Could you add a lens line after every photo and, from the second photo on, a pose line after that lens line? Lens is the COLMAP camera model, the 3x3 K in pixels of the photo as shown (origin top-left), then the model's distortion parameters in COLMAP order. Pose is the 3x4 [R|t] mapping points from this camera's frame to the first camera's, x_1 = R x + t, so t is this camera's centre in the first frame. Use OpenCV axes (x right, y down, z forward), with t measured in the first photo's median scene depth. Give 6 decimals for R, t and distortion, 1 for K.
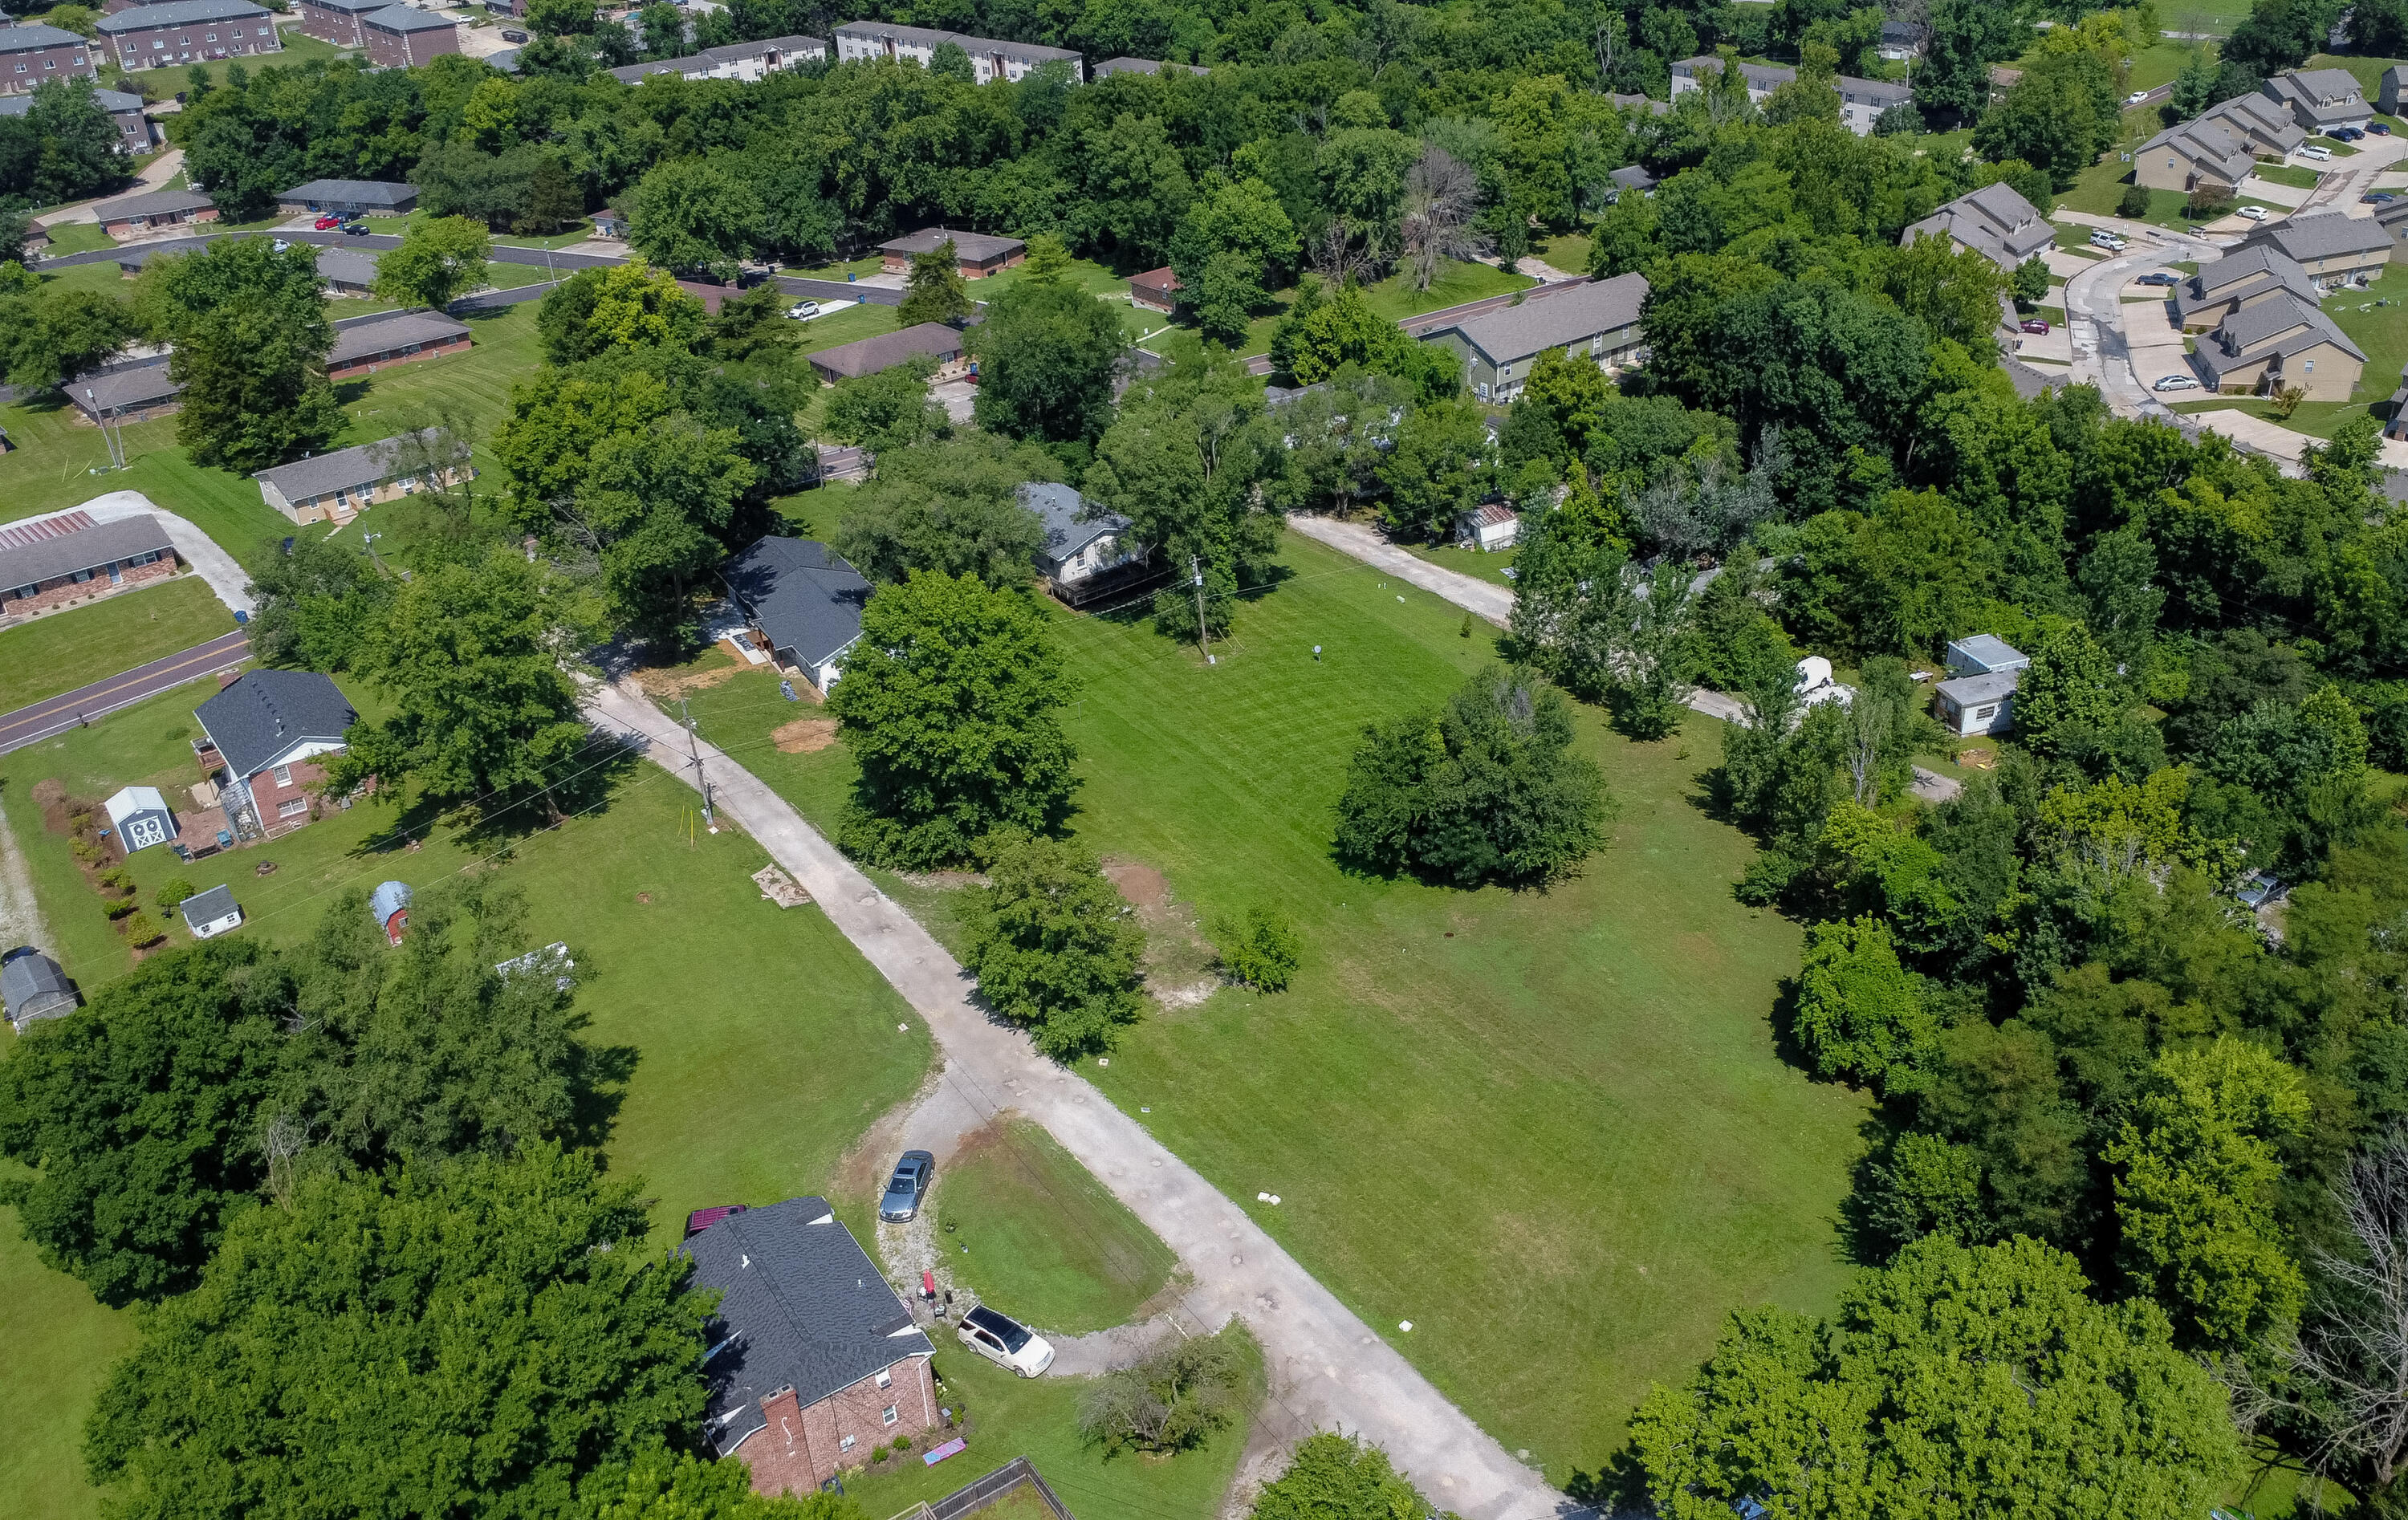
lens RADIAL K [[2123.0, 0, 1383.3], [0, 2123.0, 728.1], [0, 0, 1]] dist [-0.000415, 0.006506]
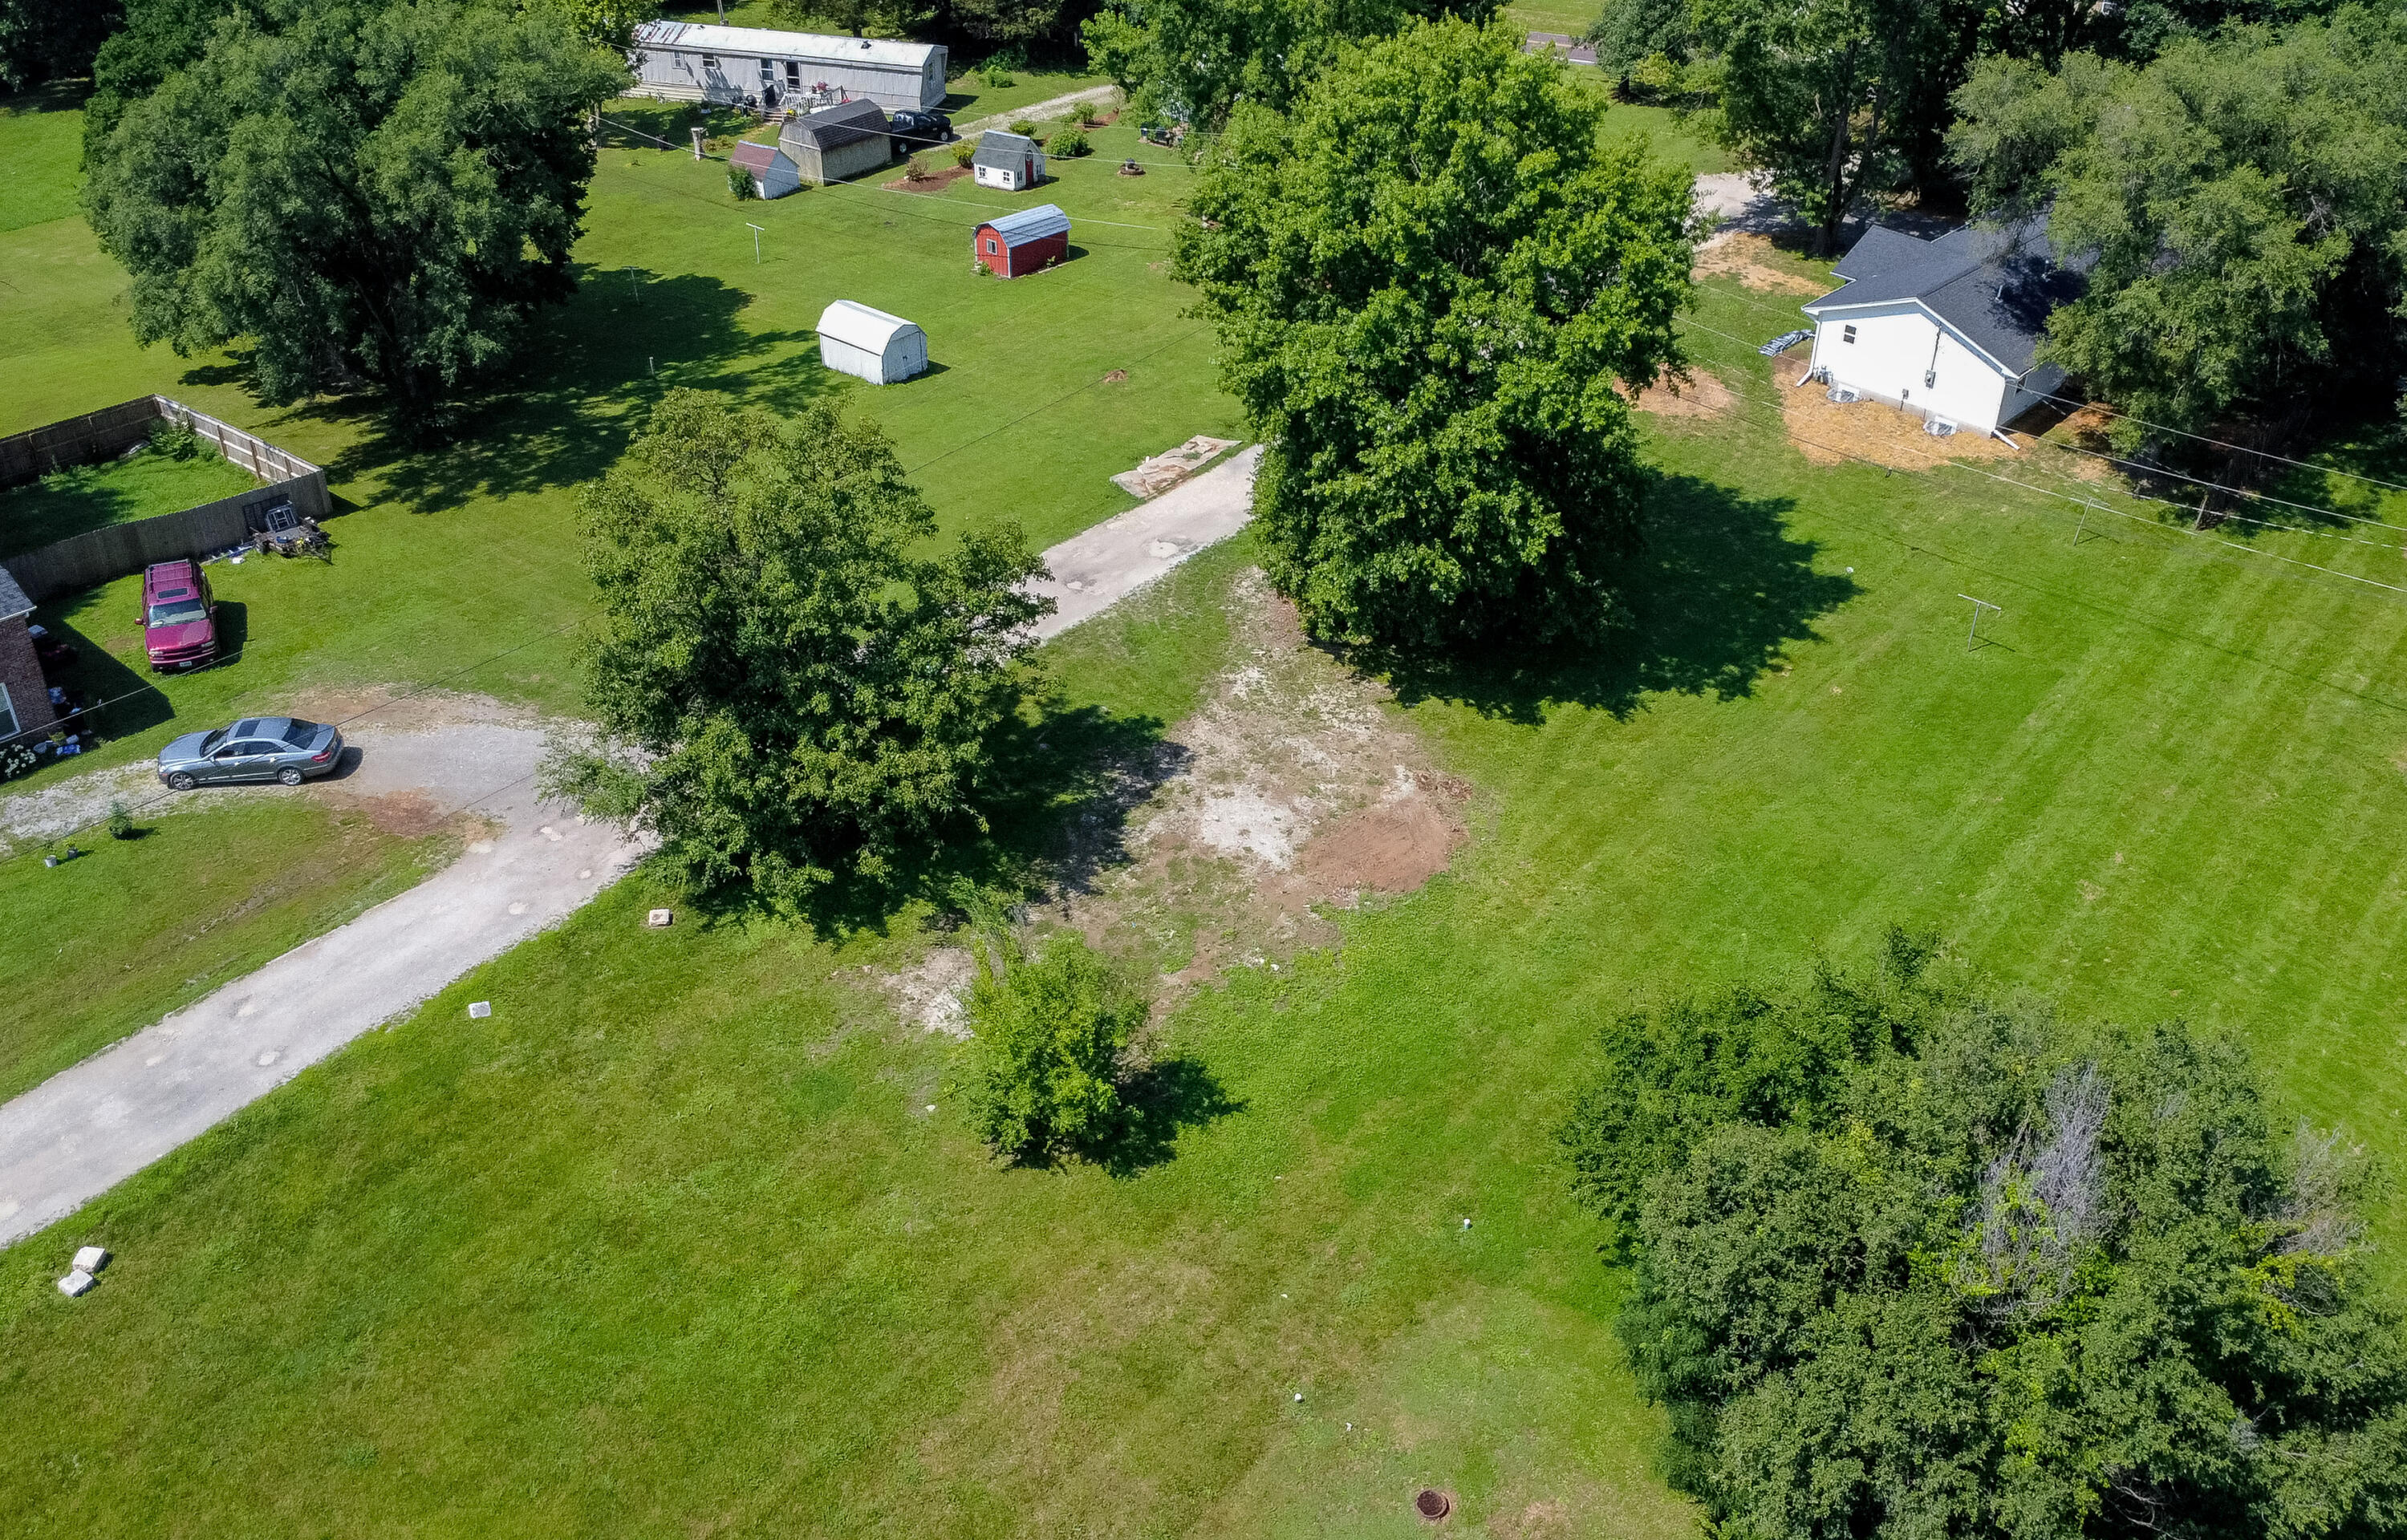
lens RADIAL K [[2155.3, 0, 1223.3], [0, 2155.3, 681.1], [0, 0, 1]] dist [-0.007243, 0.020006]
pose [[0.219794, 0.537701, -0.813983, 0.154275], [-0.489923, 0.782375, 0.384532, -0.076262], [0.843603, 0.314271, 0.435393, 0.556354]]
